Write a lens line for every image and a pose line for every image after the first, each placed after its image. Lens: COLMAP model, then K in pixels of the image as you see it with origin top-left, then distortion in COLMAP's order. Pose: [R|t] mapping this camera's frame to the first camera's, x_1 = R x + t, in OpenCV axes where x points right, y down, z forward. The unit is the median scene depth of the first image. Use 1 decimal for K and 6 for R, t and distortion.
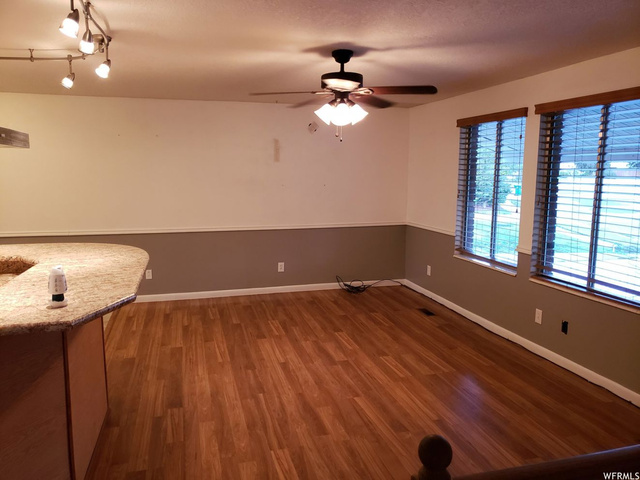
lens RADIAL K [[492.1, 0, 319.3], [0, 492.1, 223.4], [0, 0, 1]] dist [0.093442, -0.094634]
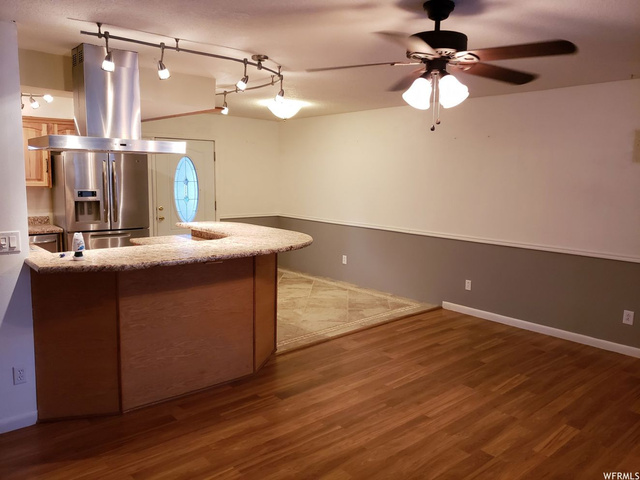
lens RADIAL K [[511.2, 0, 319.7], [0, 511.2, 222.0], [0, 0, 1]] dist [0.015392, 0.015316]
pose [[0.481293, 0.114096, -0.869103, 0.520276], [-0.125395, 0.990257, 0.060559, -0.054557], [0.867544, 0.079834, 0.490910, 0.426154]]
